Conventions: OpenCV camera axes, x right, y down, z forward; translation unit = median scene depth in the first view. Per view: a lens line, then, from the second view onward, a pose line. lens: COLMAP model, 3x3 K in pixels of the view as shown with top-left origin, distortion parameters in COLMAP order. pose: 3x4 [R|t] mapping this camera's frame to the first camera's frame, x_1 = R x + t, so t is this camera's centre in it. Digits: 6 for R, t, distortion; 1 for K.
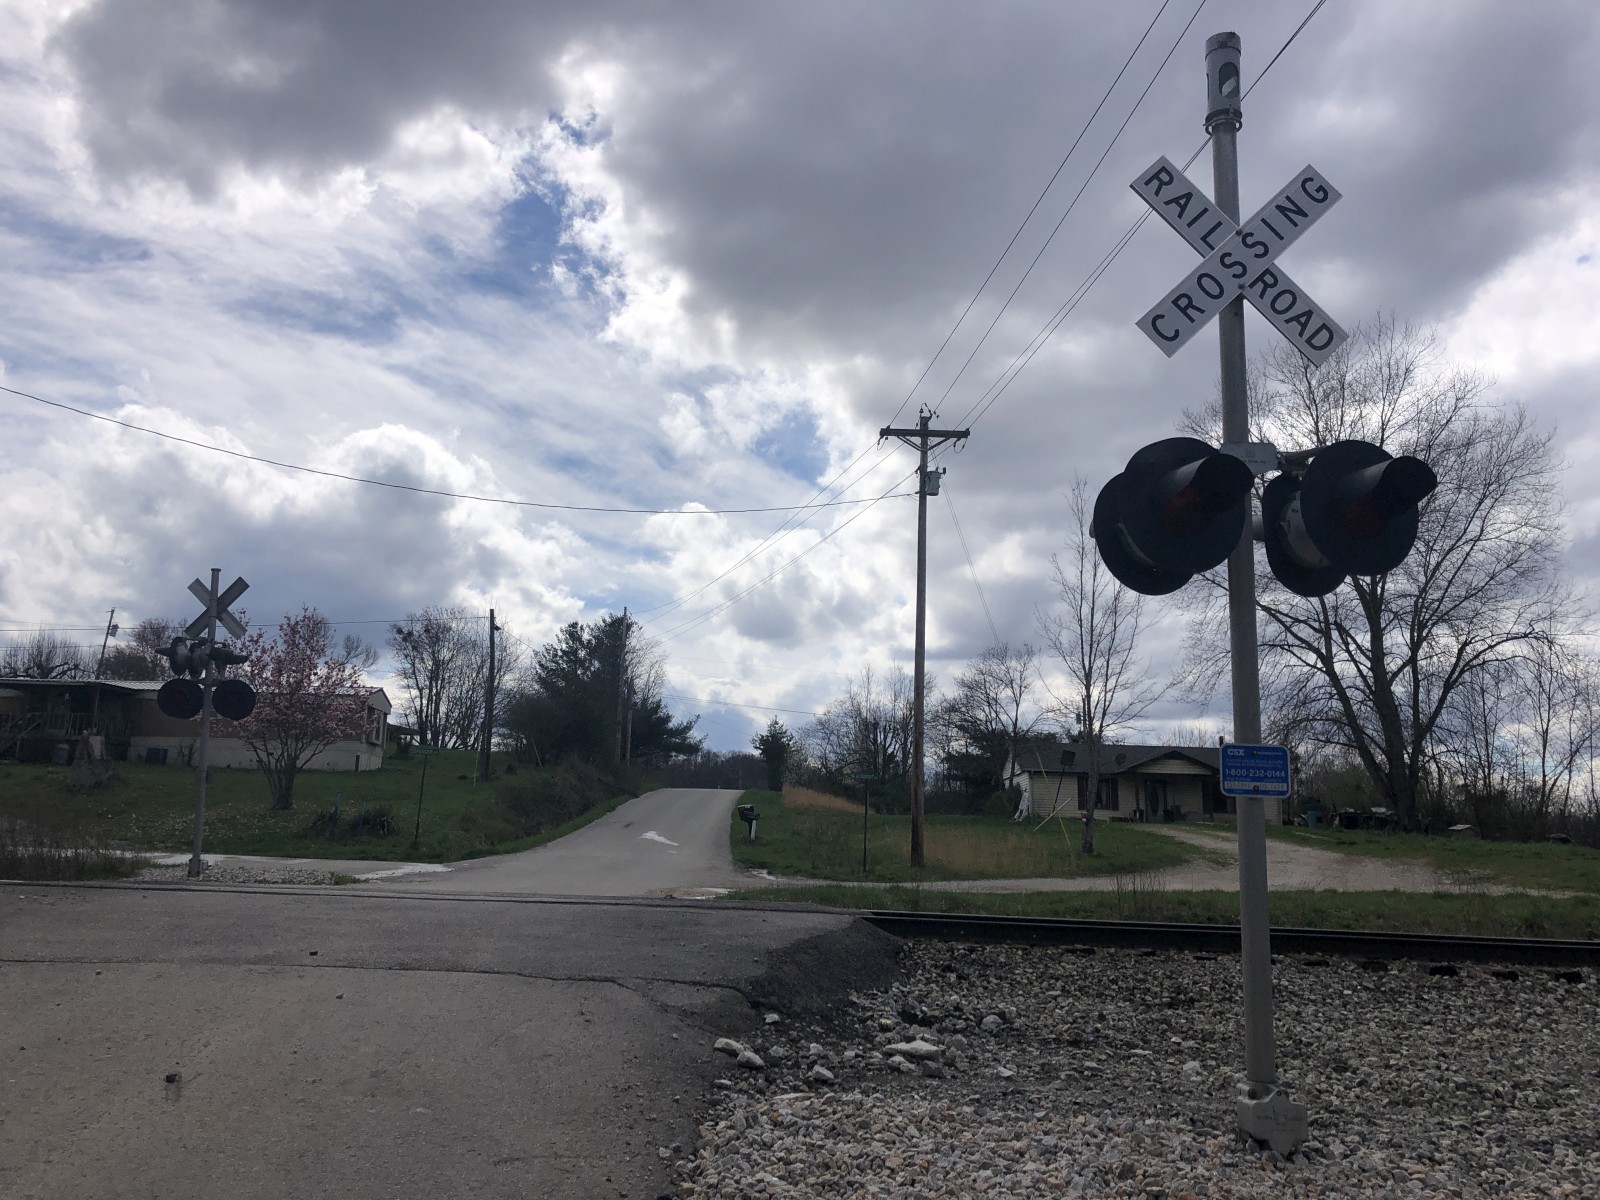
lens RADIAL K [[1367.5, 0, 800.0], [0, 1367.5, 600.0], [0, 0, 1]] dist [0.016649, 0.011586]
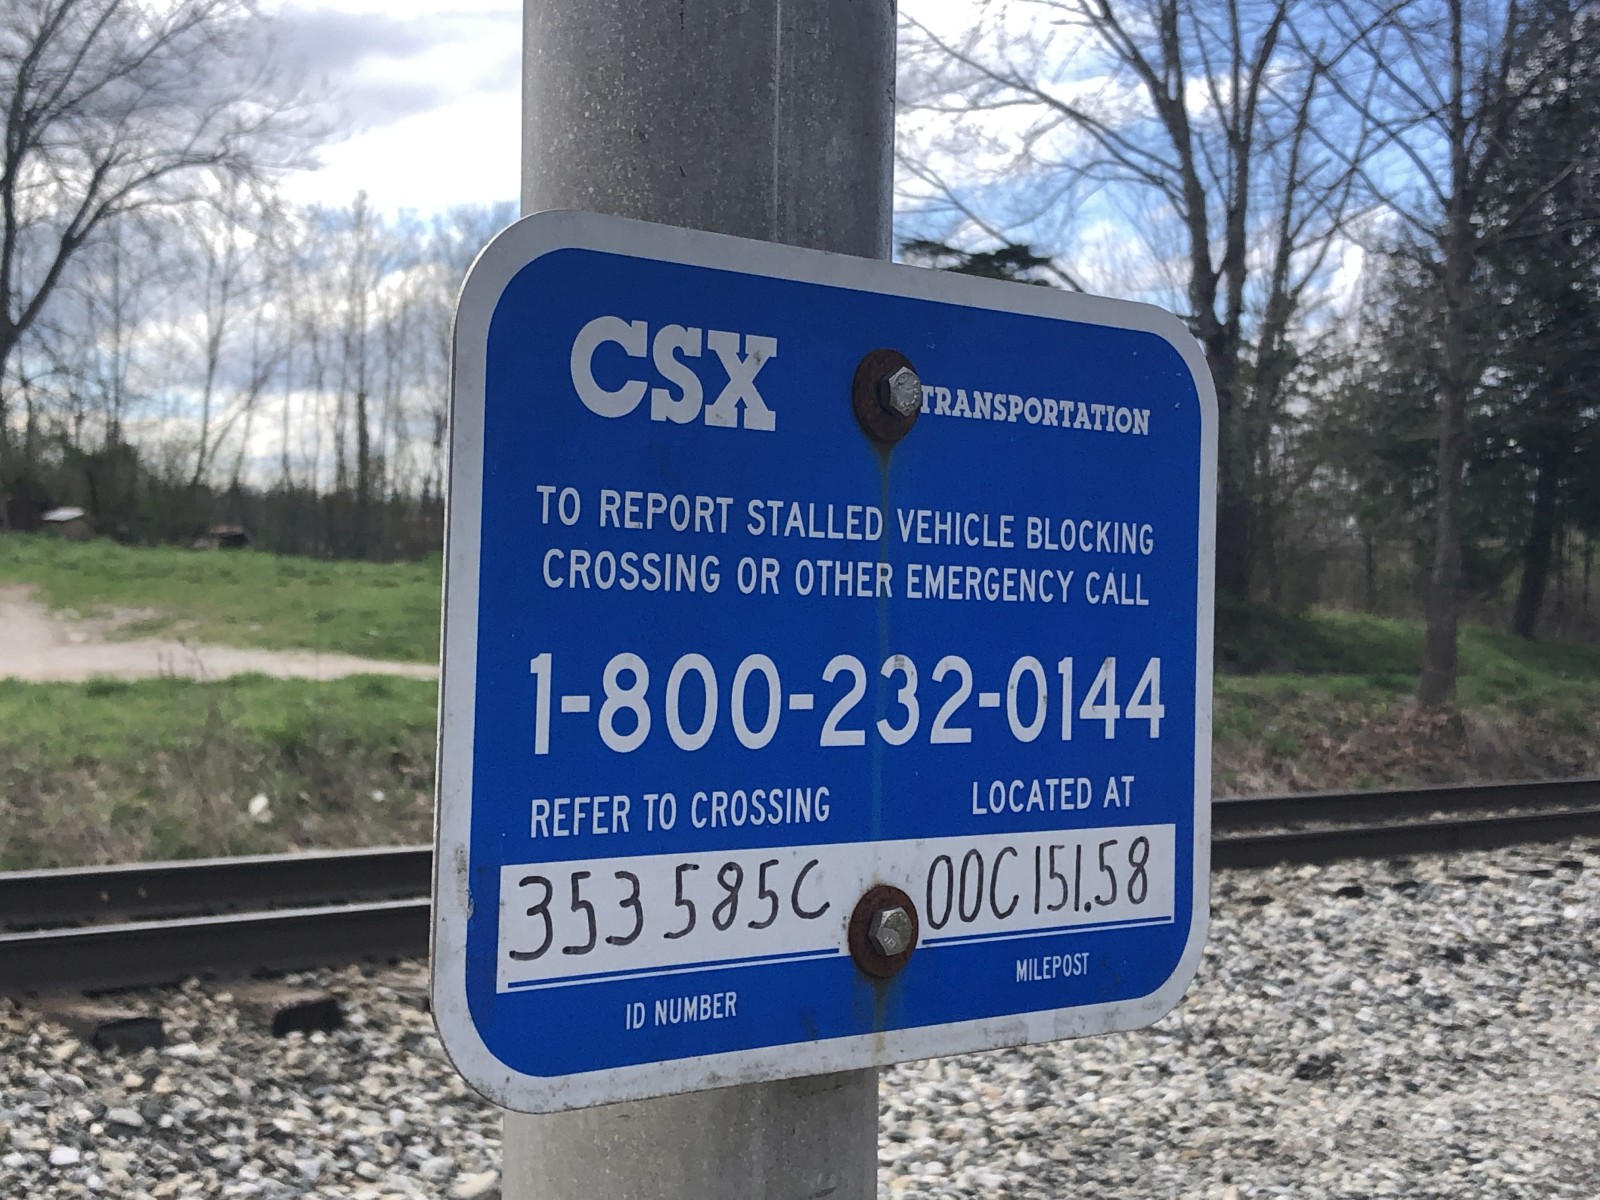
lens RADIAL K [[2622.6, 0, 799.8], [0, 2622.6, 543.9], [0, 0, 1]] dist [0.380583, -1.621242]
pose [[0.751008, -0.002934, 0.660287, 0.121351], [-0.114294, 0.984318, 0.134370, 0.050573], [-0.650327, -0.176380, 0.738895, 0.451090]]
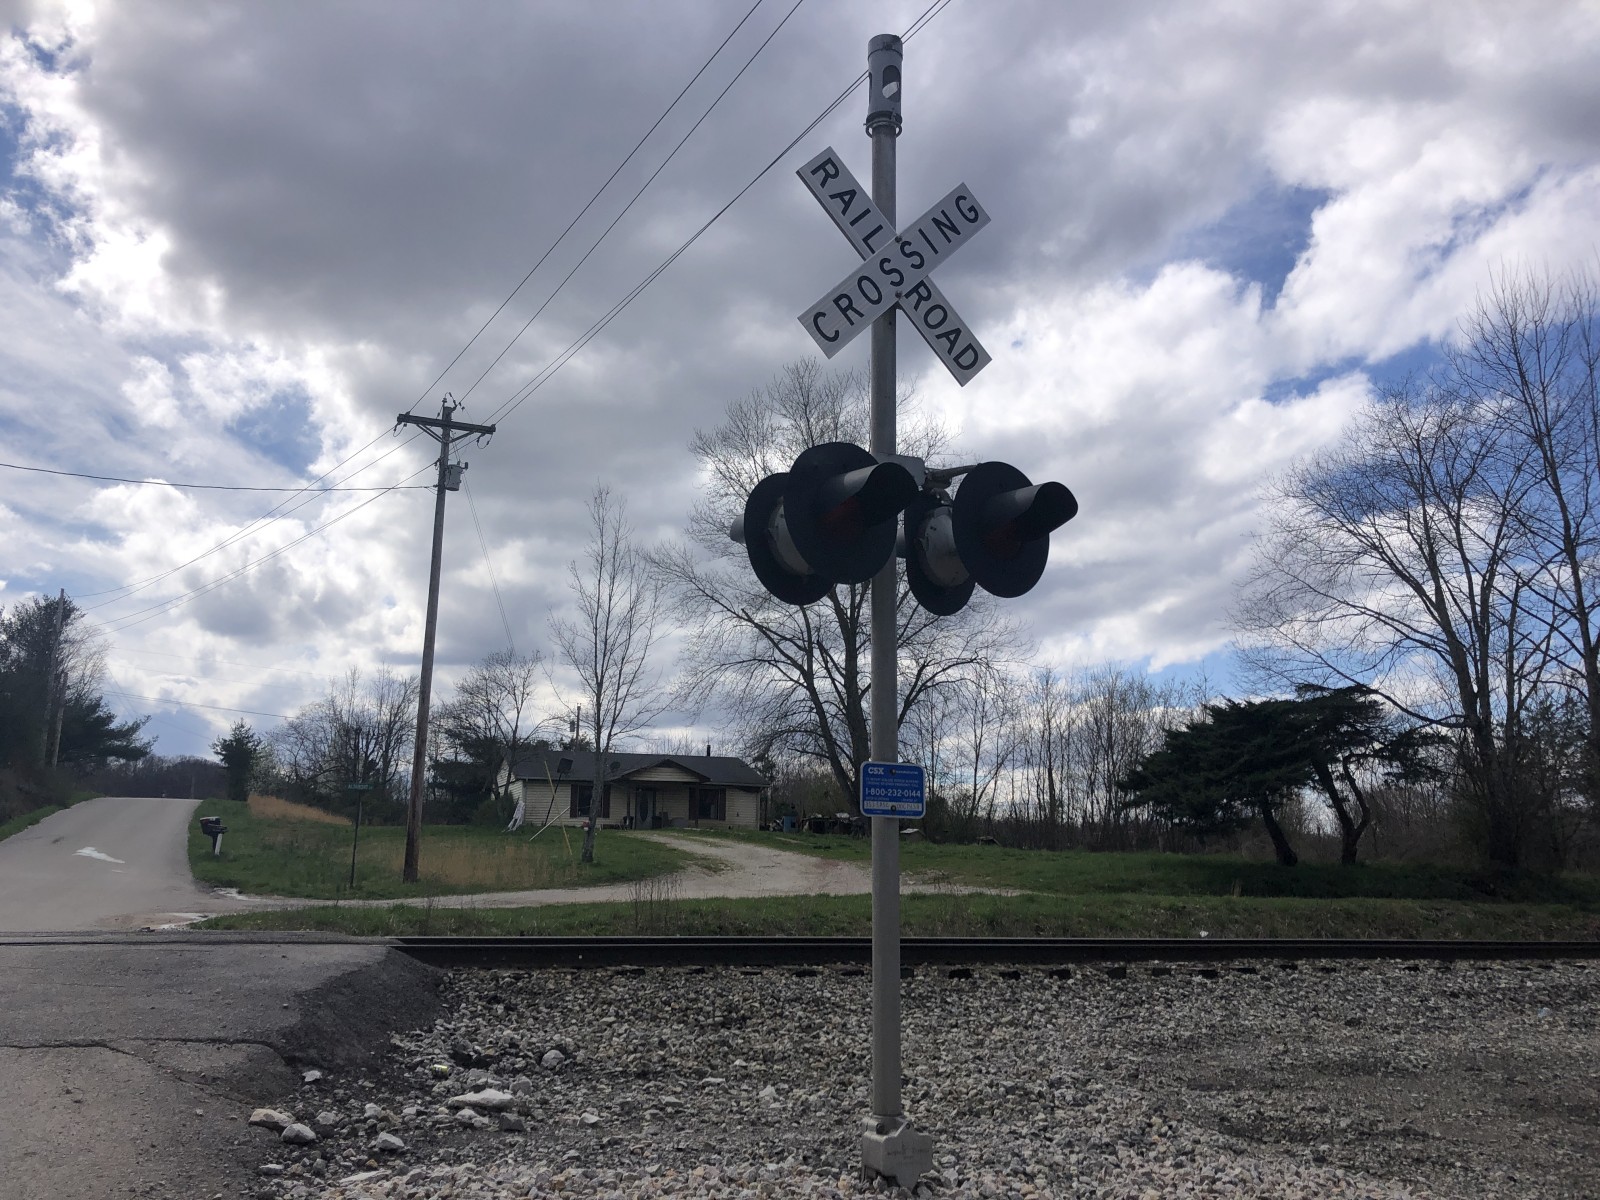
lens RADIAL K [[1358.2, 0, 801.8], [0, 1358.2, 587.7], [0, 0, 1]] dist [0.039790, -0.023205]
pose [[0.931587, 0.055868, 0.359201, -0.041125], [-0.050412, 0.998427, -0.024544, 0.003963], [-0.360007, 0.004757, 0.932938, 0.060759]]
